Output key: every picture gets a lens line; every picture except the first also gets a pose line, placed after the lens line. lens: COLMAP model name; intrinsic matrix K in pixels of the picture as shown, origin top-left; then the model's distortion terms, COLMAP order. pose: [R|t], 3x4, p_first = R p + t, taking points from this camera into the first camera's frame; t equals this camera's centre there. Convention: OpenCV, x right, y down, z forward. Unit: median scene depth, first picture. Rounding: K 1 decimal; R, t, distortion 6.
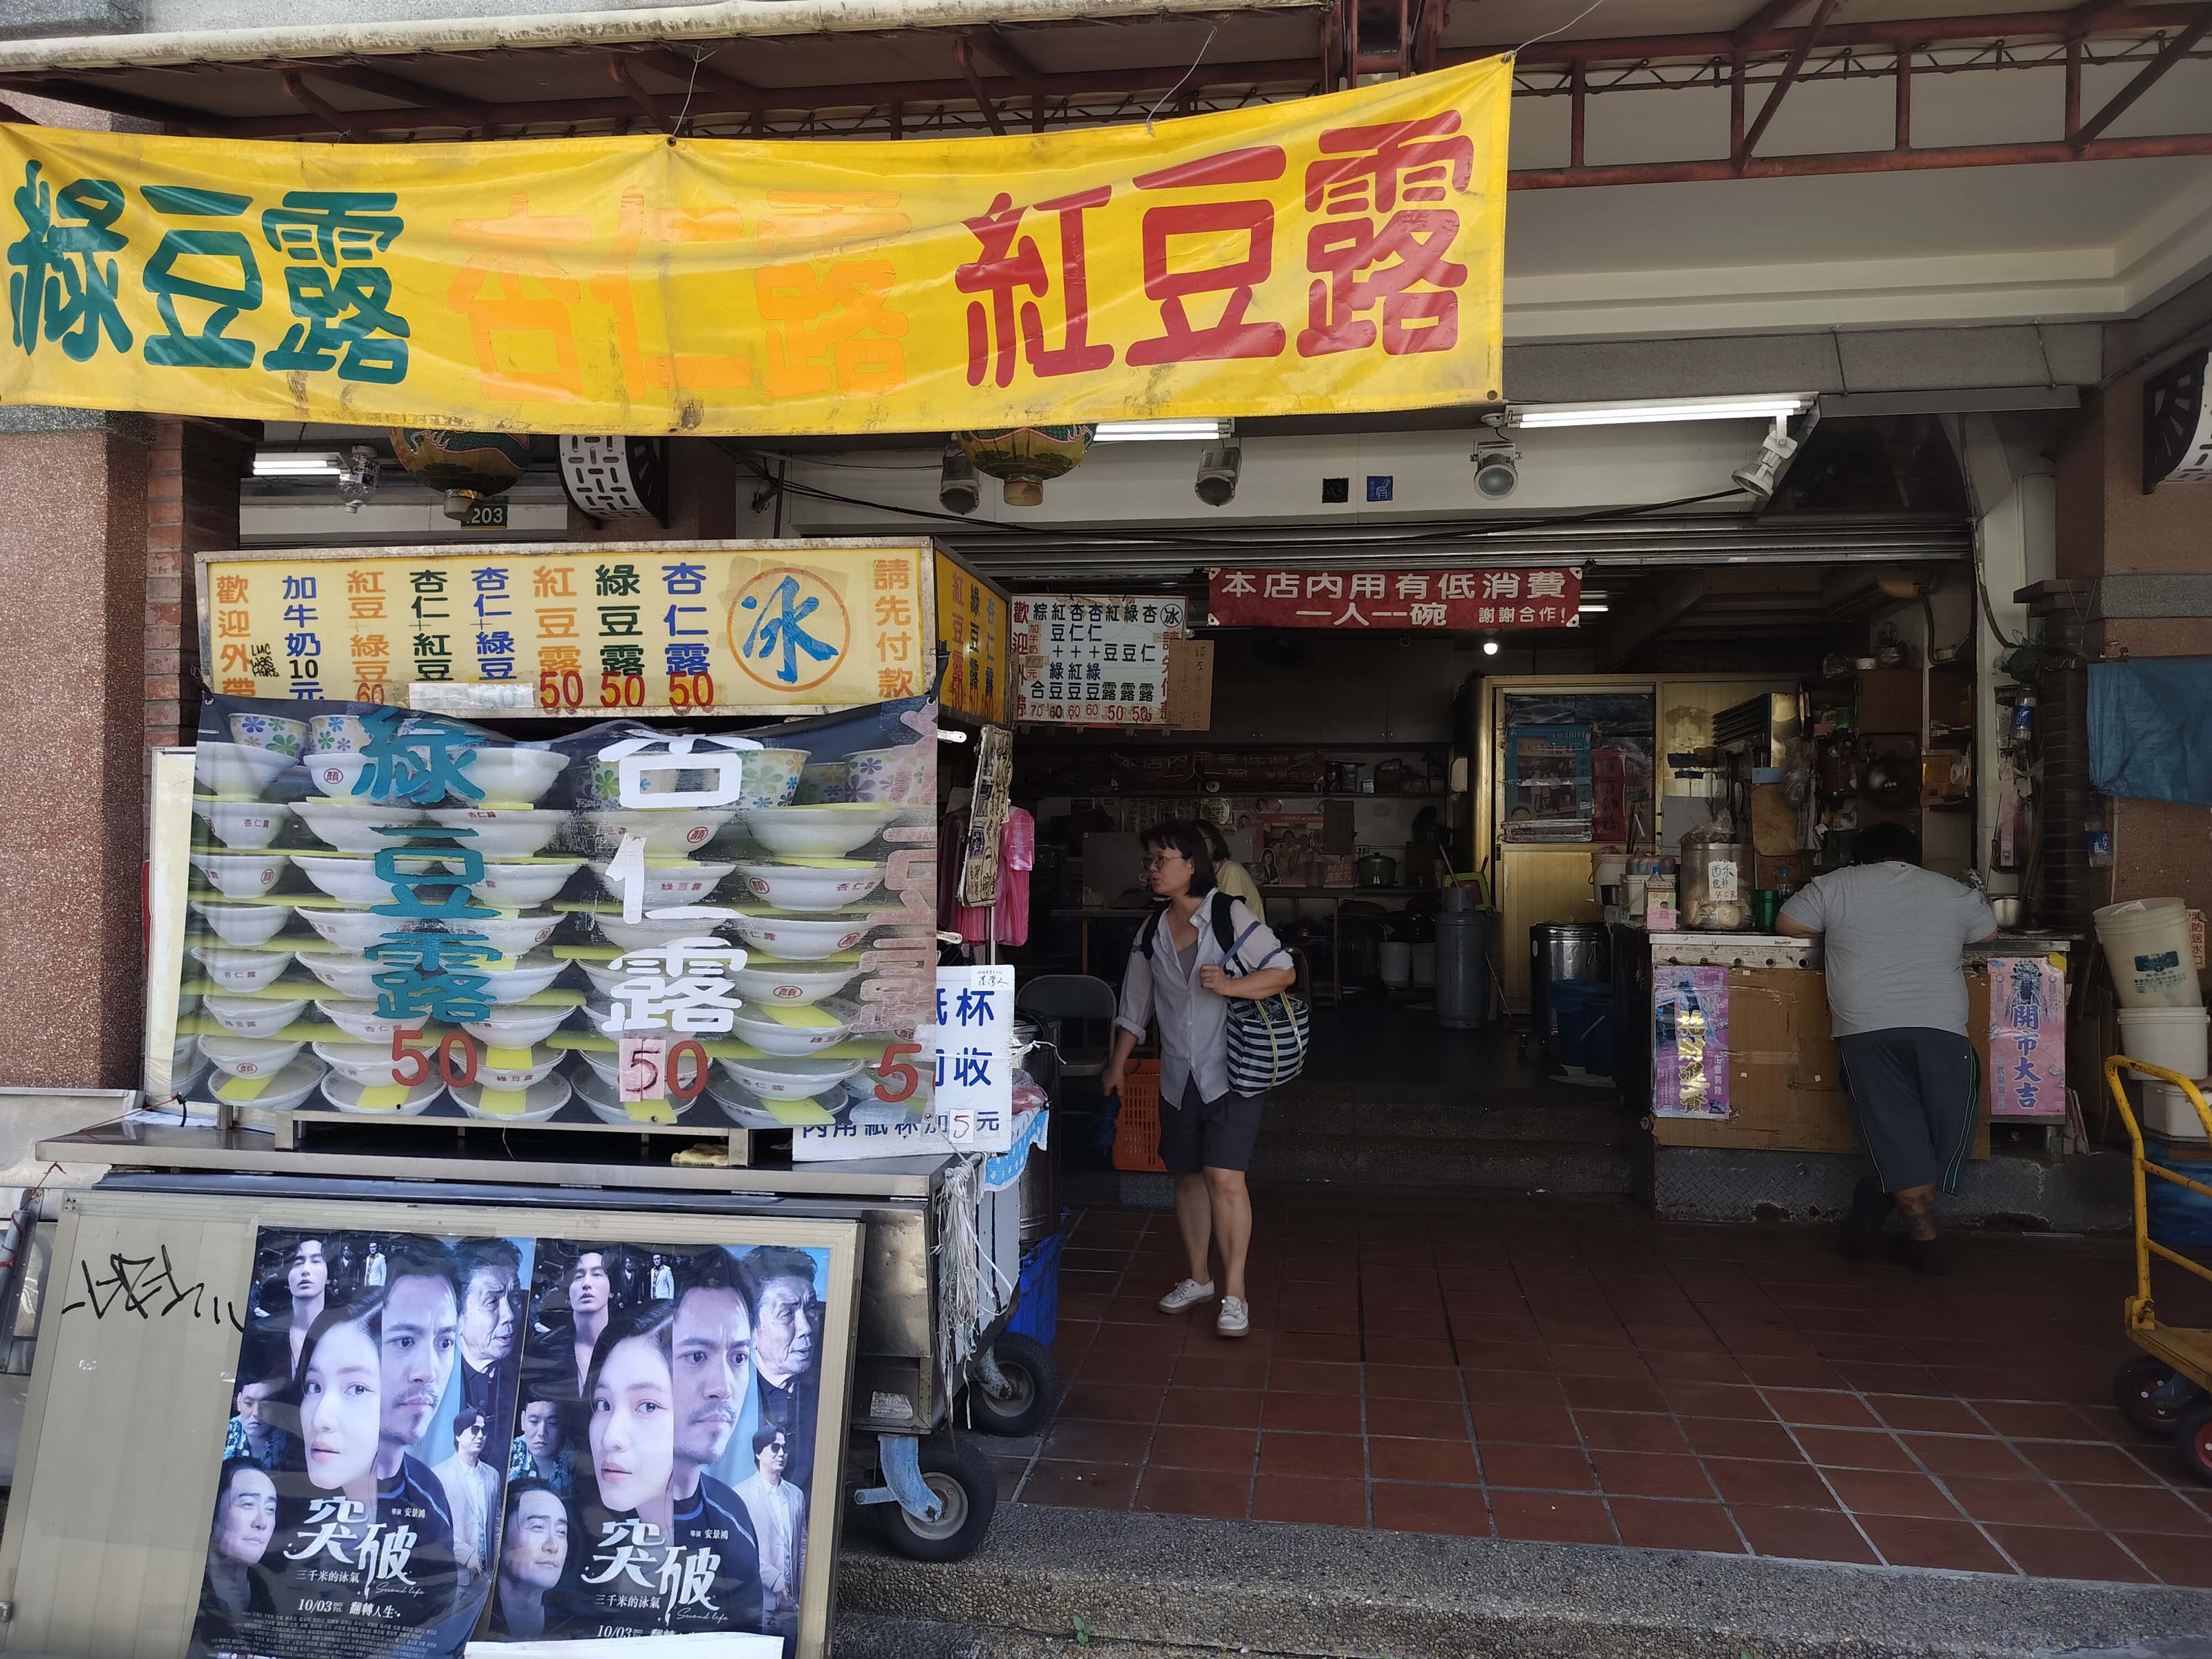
lens RADIAL K [[2144.2, 0, 1099.2], [0, 2144.2, 840.9], [0, 0, 1]] dist [0.199324, -0.508926]
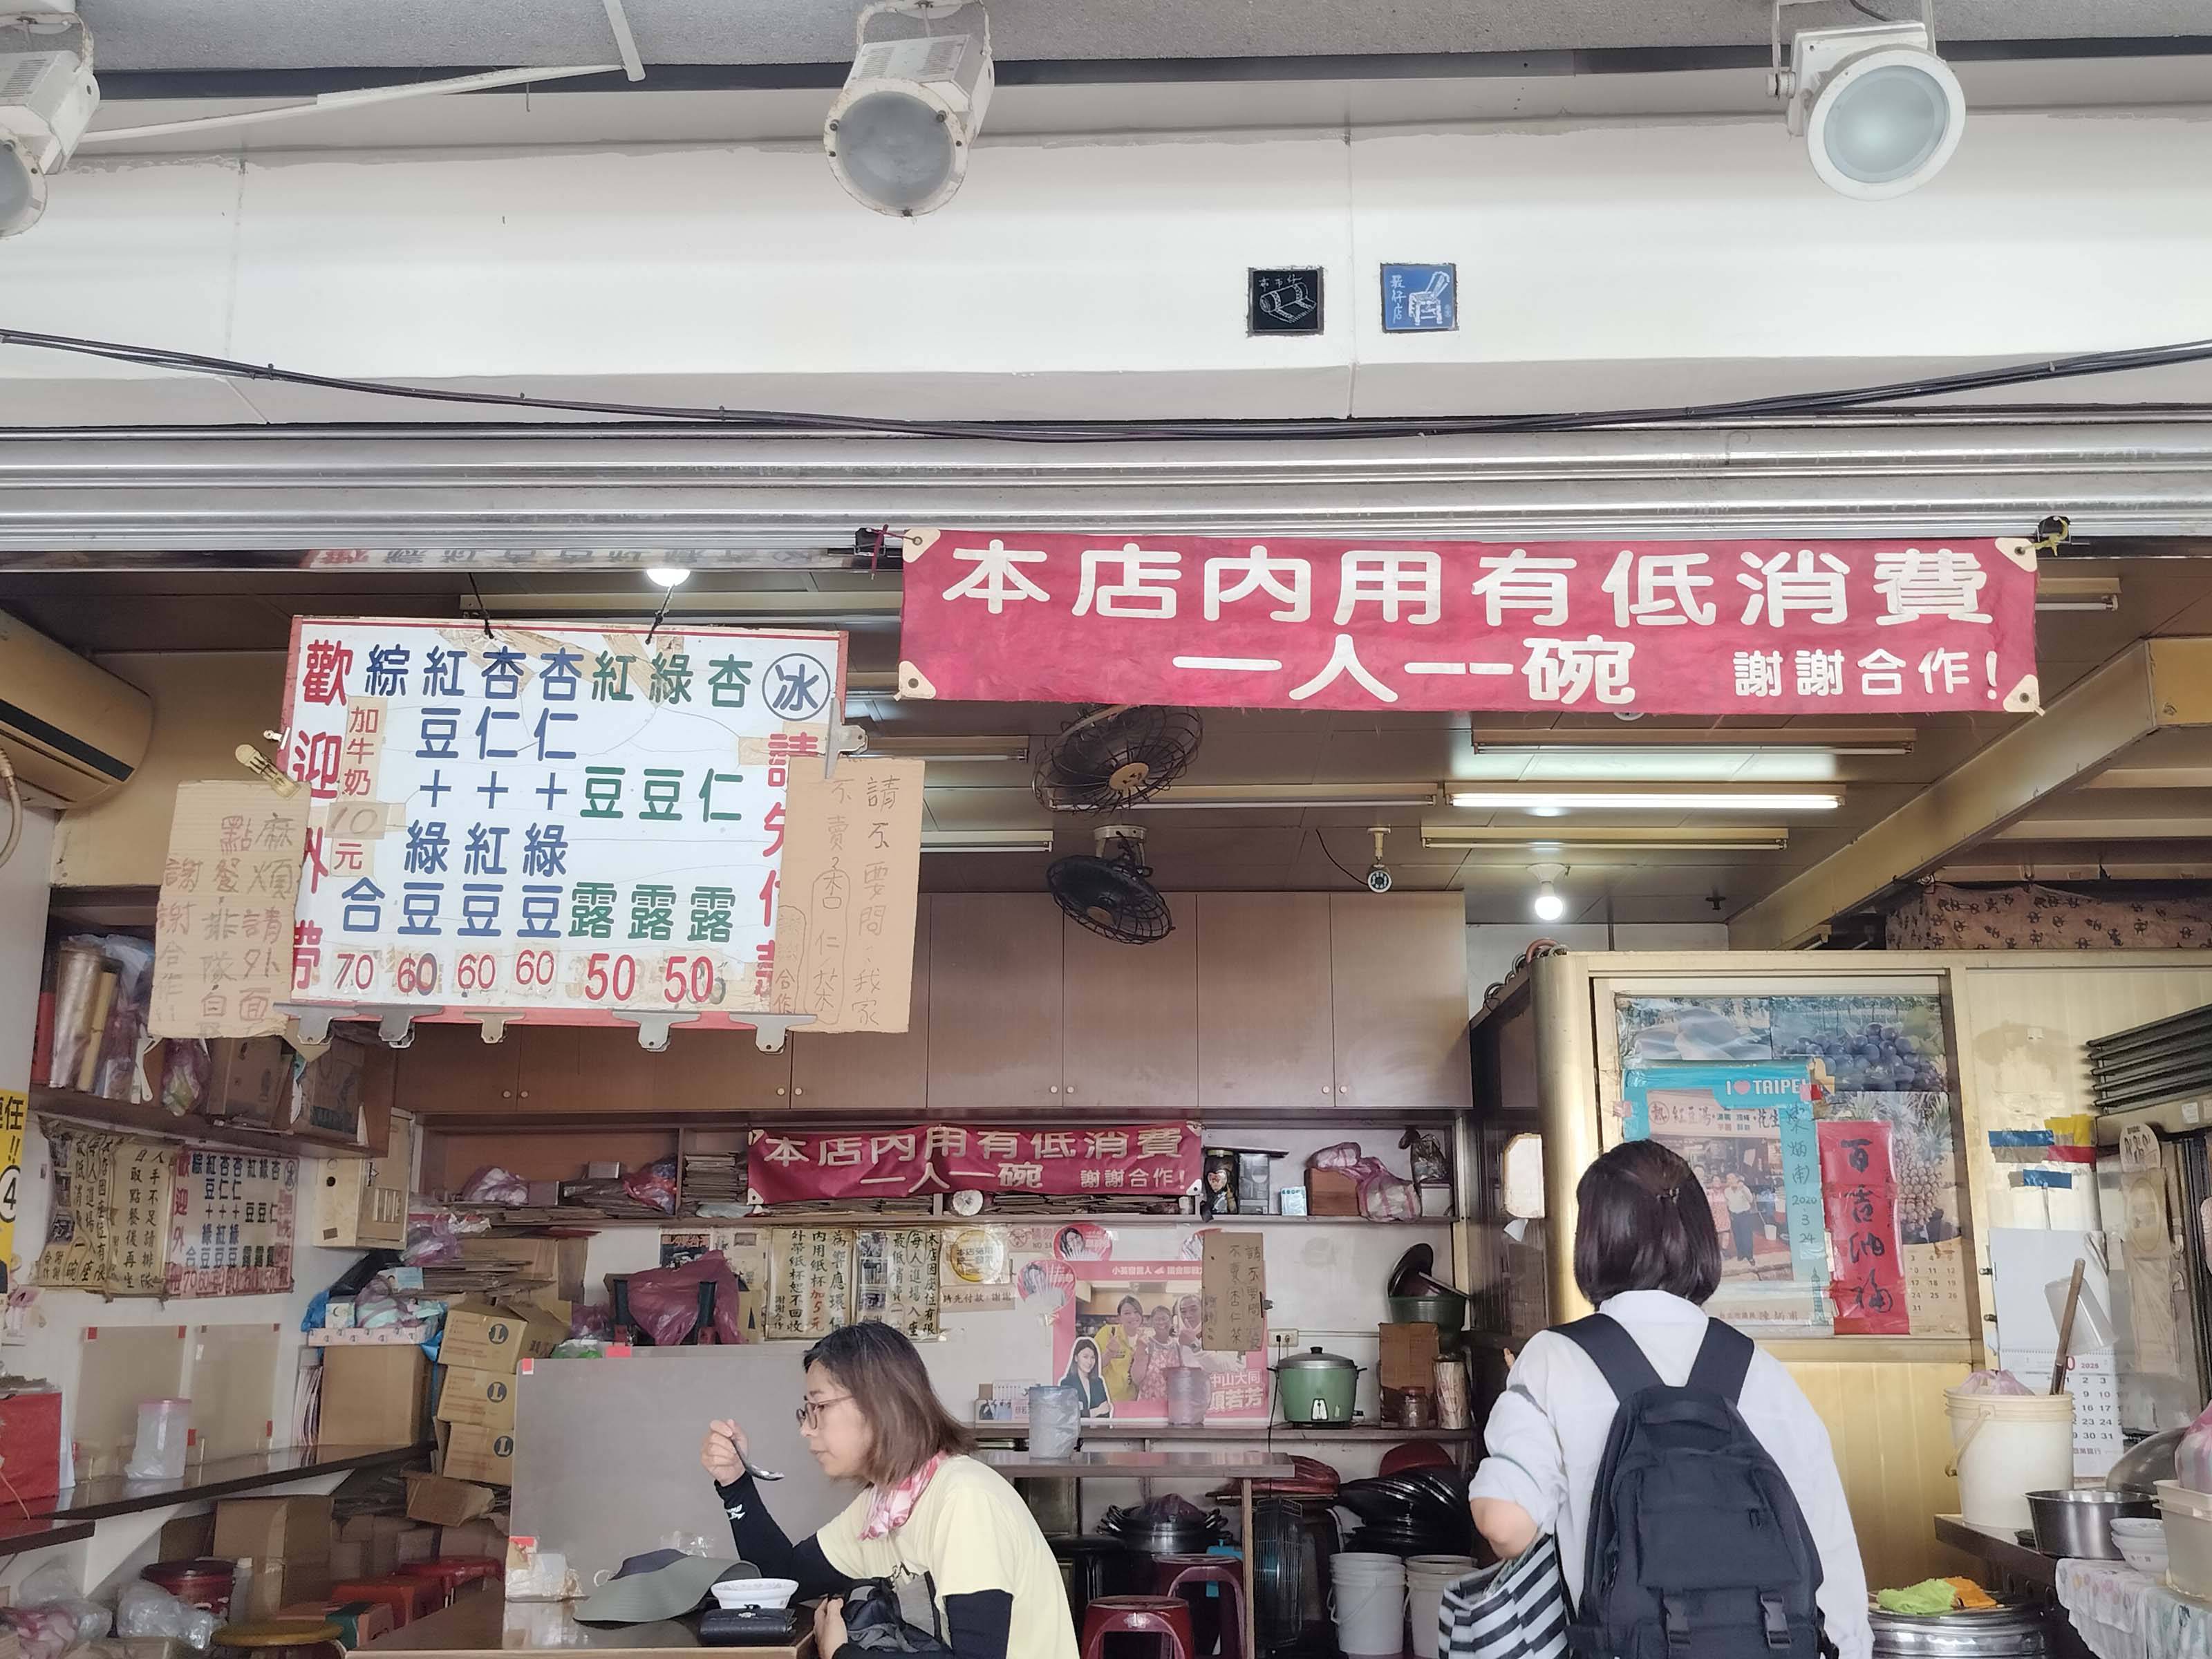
lens RADIAL K [[2144.2, 0, 1099.2], [0, 2144.2, 840.9], [0, 0, 1]] dist [0.199324, -0.508926]
pose [[0.996168, 0.010263, 0.086860, 0.051583], [0.006195, 0.982319, -0.187113, -0.019054], [-0.087245, 0.186934, 0.978491, 0.674608]]
